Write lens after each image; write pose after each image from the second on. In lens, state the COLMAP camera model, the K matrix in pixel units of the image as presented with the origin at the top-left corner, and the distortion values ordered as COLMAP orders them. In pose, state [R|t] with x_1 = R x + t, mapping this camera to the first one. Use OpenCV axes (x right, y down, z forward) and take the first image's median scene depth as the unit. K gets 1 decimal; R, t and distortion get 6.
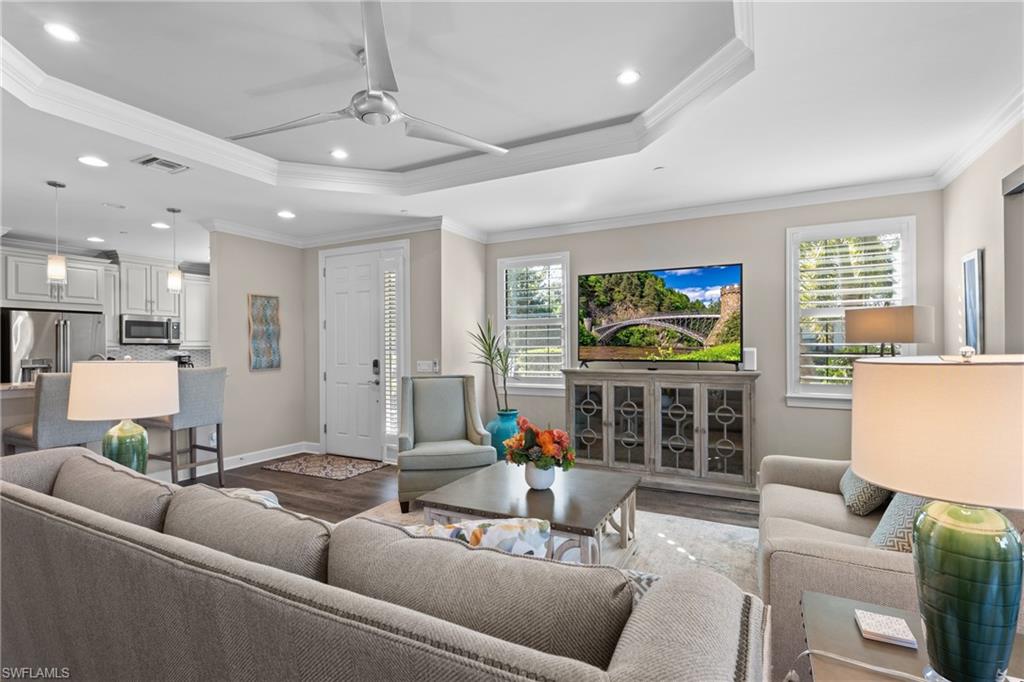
lens RADIAL K [[491.0, 0, 536.7], [0, 491.0, 355.9], [0, 0, 1]] dist [0.000102, -0.002070]
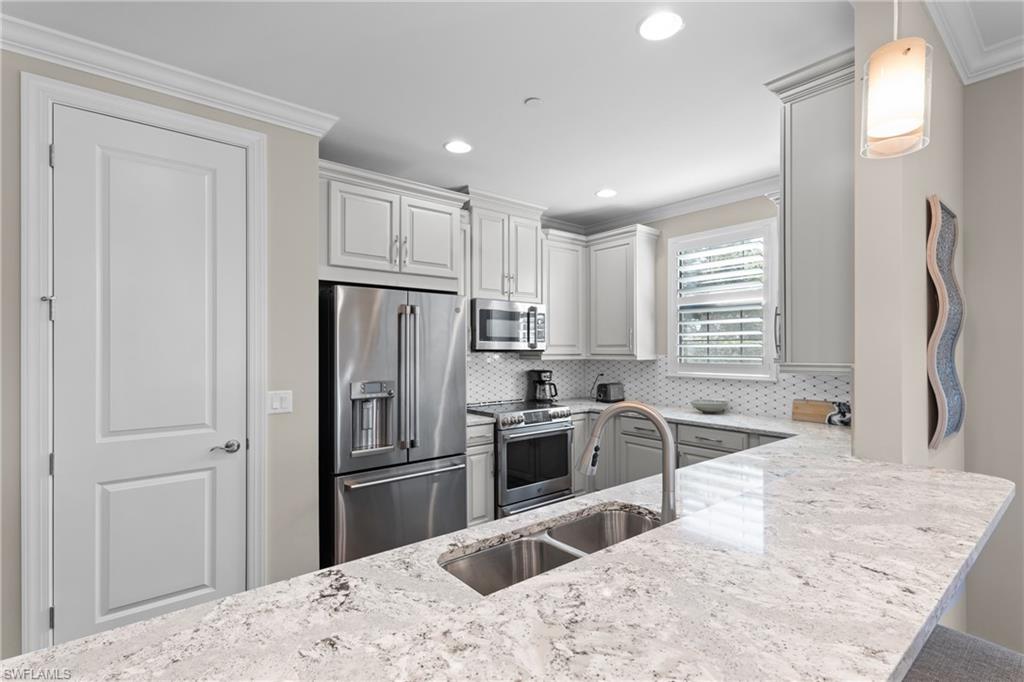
lens RADIAL K [[477.1, 0, 518.5], [0, 477.1, 354.8], [0, 0, 1]] dist [0.000934, 0.002181]
pose [[0.922430, 0.013430, -0.385931, -0.801070], [-0.015064, 0.999886, -0.001209, -0.026856], [0.385871, 0.006929, 0.922527, 0.699766]]
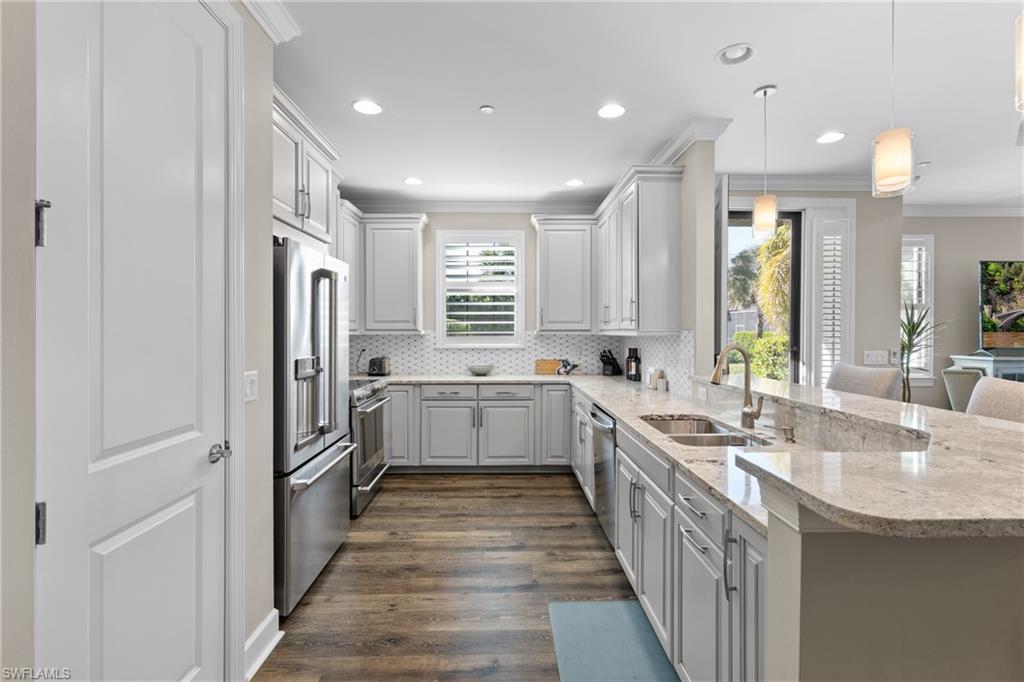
lens RADIAL K [[477.1, 0, 506.6], [0, 477.1, 343.2], [0, 0, 1]] dist [0.000934, 0.002181]
pose [[0.882873, -0.002222, 0.469607, -1.226127], [-0.000684, 0.999982, 0.006018, -0.009995], [-0.469612, -0.005635, 0.882855, 0.642666]]
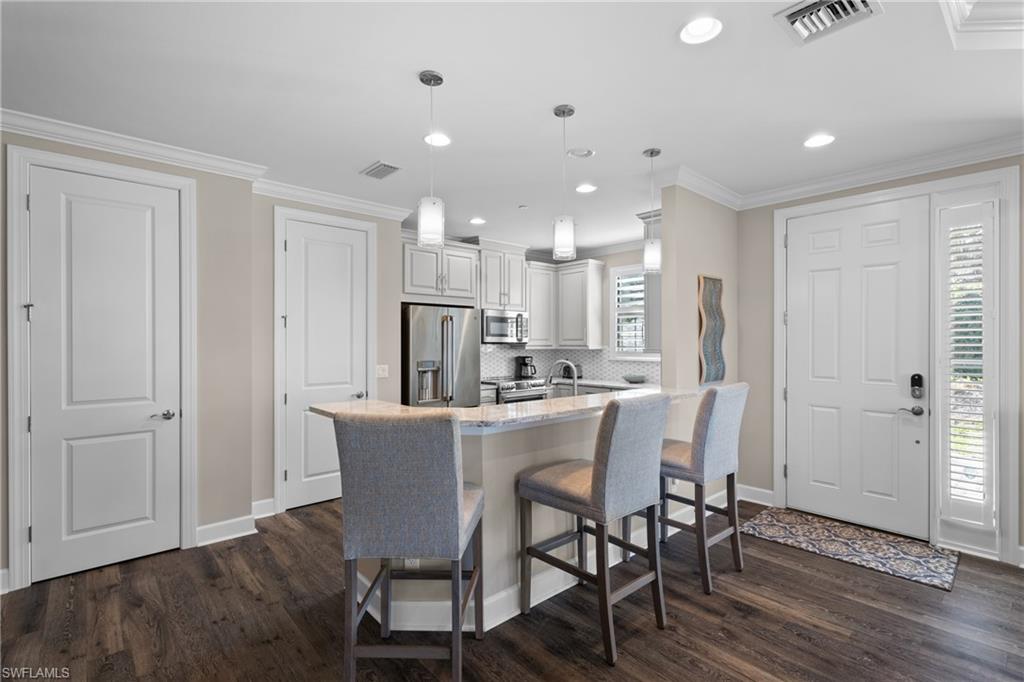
lens RADIAL K [[477.1, 0, 511.4], [0, 477.1, 356.8], [0, 0, 1]] dist [0.000934, 0.002181]
pose [[0.934886, 0.019099, -0.354434, -0.676713], [-0.014487, 0.999772, 0.015660, -0.018688], [0.354653, -0.009506, 0.934950, 0.301647]]
